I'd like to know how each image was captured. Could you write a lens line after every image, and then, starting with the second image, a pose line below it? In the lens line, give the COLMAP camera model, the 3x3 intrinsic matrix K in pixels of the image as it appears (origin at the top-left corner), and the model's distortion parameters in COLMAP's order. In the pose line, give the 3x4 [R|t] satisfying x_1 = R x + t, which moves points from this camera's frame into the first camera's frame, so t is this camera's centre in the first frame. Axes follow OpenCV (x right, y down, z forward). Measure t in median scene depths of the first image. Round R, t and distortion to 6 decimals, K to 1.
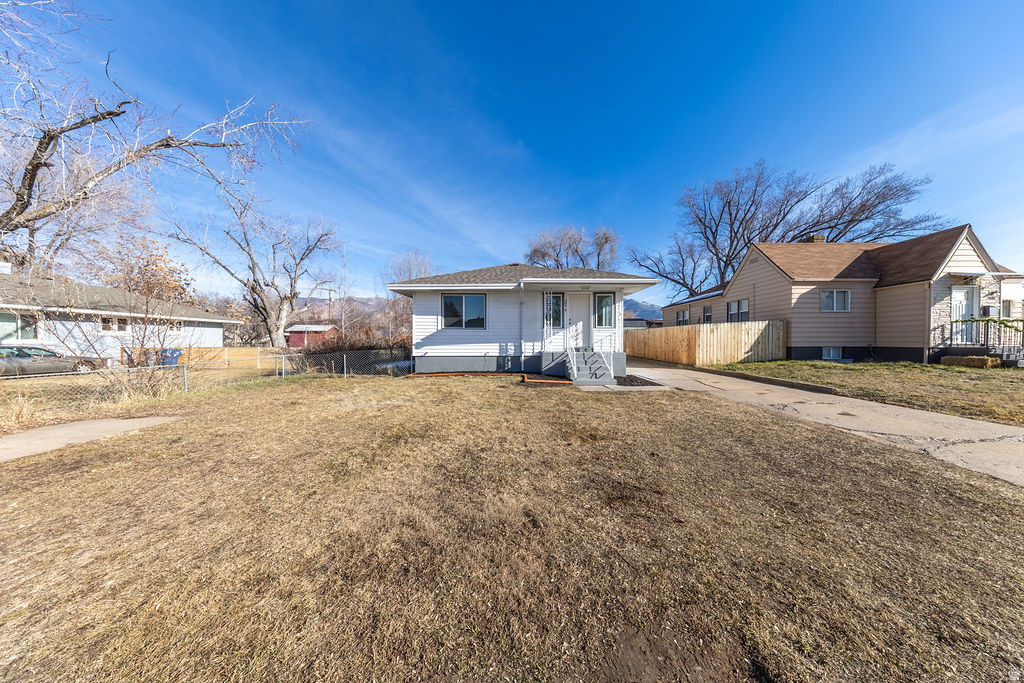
lens RADIAL K [[295.0, 0, 513.1], [0, 295.0, 338.2], [0, 0, 1]] dist [0.001660, -0.000113]
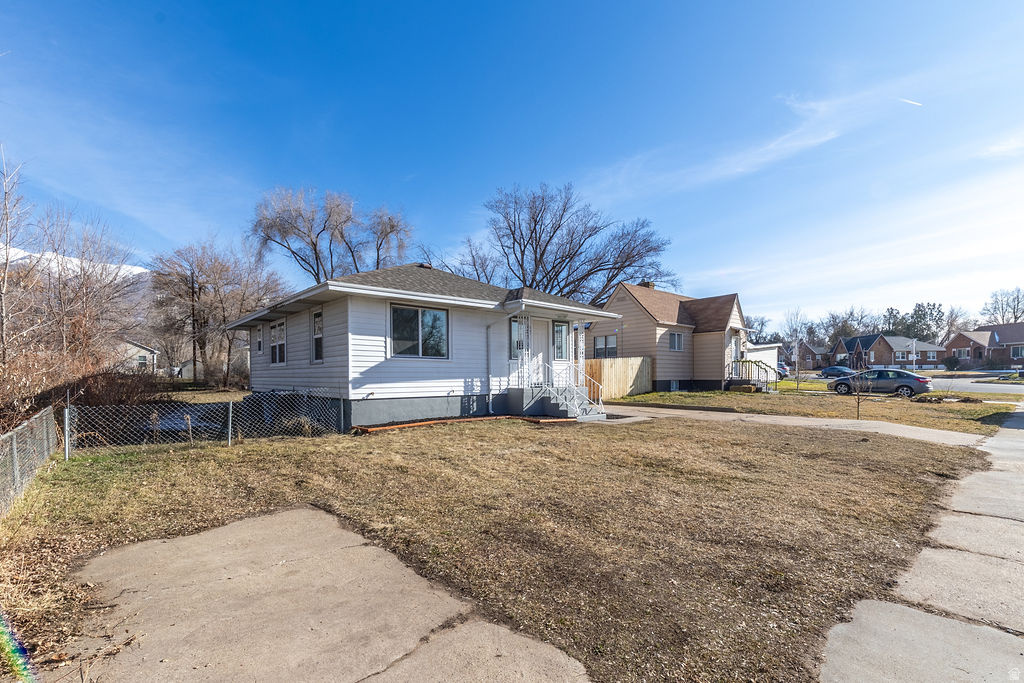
lens RADIAL K [[462.9, 0, 519.0], [0, 462.9, 381.0], [0, 0, 1]] dist [0.003019, -0.001711]
pose [[0.738433, -0.008924, 0.674268, -0.728586], [-0.001908, 0.999881, 0.015322, 0.005311], [-0.674324, -0.012601, 0.738328, 0.042537]]
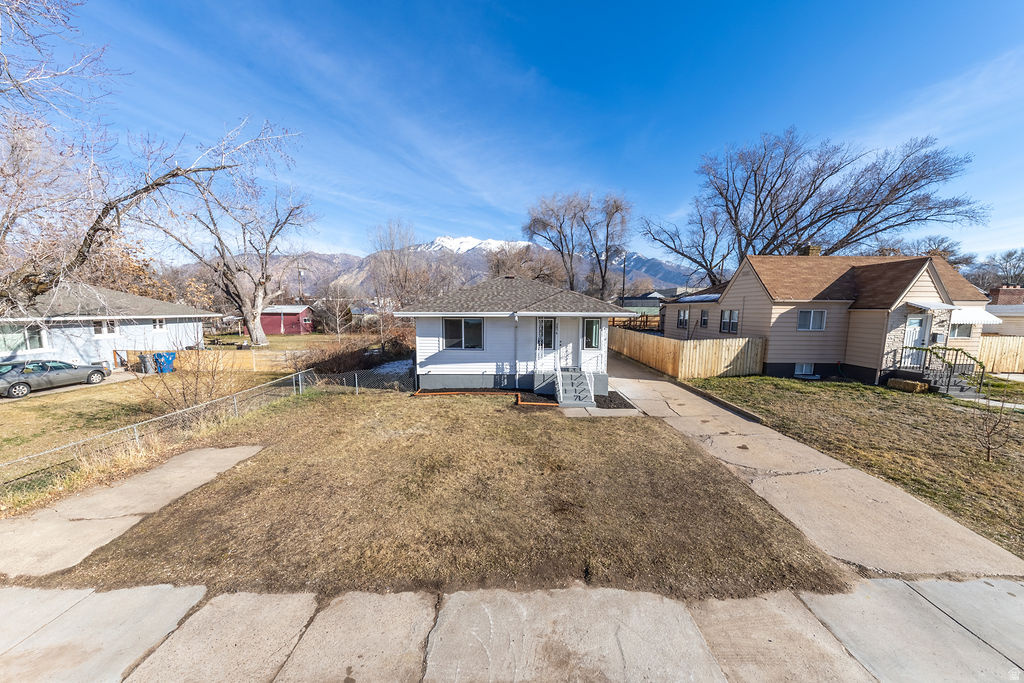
lens RADIAL K [[352.7, 0, 513.2], [0, 352.7, 343.2], [0, 0, 1]] dist [0.007822, -0.001521]
pose [[0.999941, 0.004064, 0.010080, 0.003761], [-0.005156, 0.993829, 0.110799, -0.200998], [-0.009567, -0.110844, 0.993792, -0.296500]]
